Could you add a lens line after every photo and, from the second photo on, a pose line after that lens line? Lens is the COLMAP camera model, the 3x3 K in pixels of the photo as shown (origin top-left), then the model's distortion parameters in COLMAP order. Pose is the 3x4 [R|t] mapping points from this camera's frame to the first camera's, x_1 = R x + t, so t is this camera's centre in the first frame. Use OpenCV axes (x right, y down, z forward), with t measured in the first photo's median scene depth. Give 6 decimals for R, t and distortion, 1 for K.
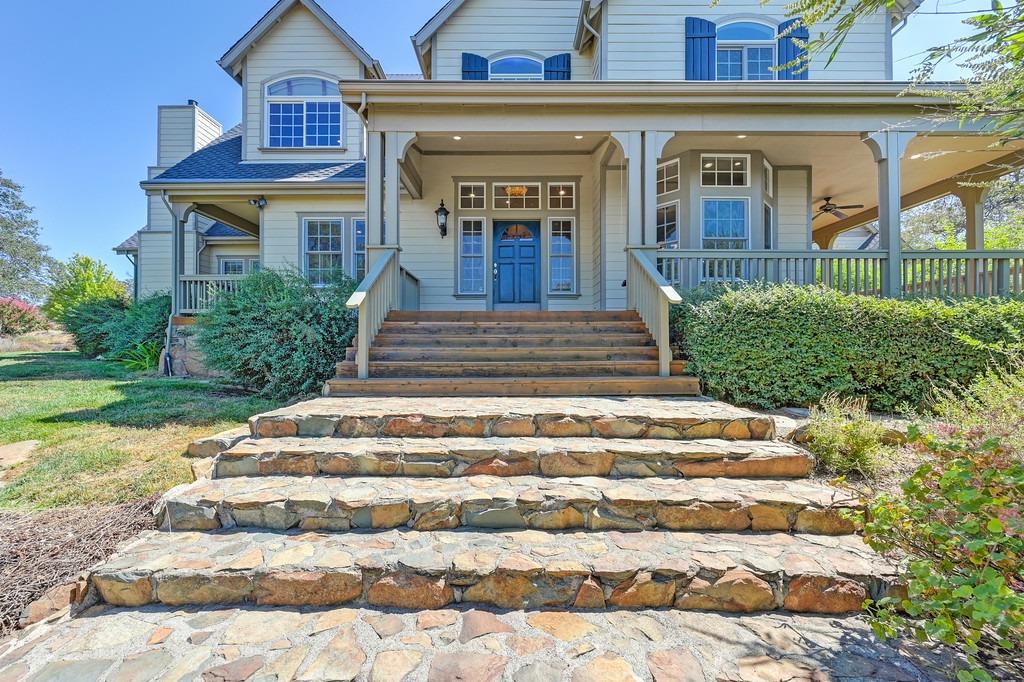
lens RADIAL K [[410.2, 0, 510.7], [0, 410.2, 341.4], [0, 0, 1]] dist [0.000358, 0.000054]
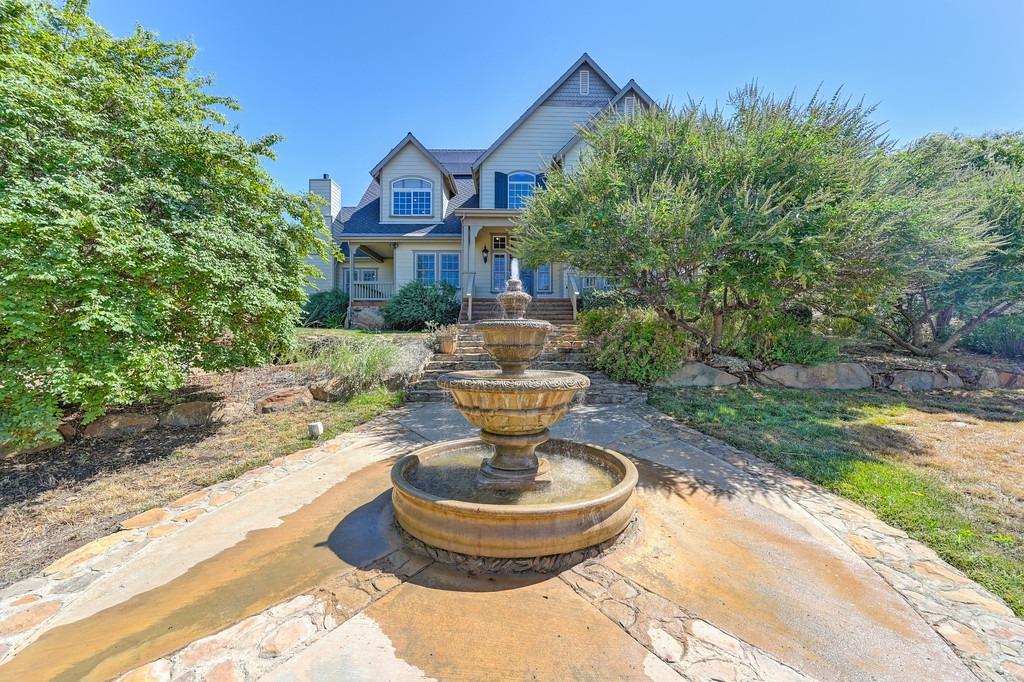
lens RADIAL K [[410.2, 0, 513.2], [0, 410.2, 339.9], [0, 0, 1]] dist [0.000358, 0.000054]
pose [[0.999860, 0.002594, 0.016534, -0.058446], [-0.002713, 0.999970, 0.007192, 0.109509], [-0.016515, -0.007236, 0.999837, -1.020750]]
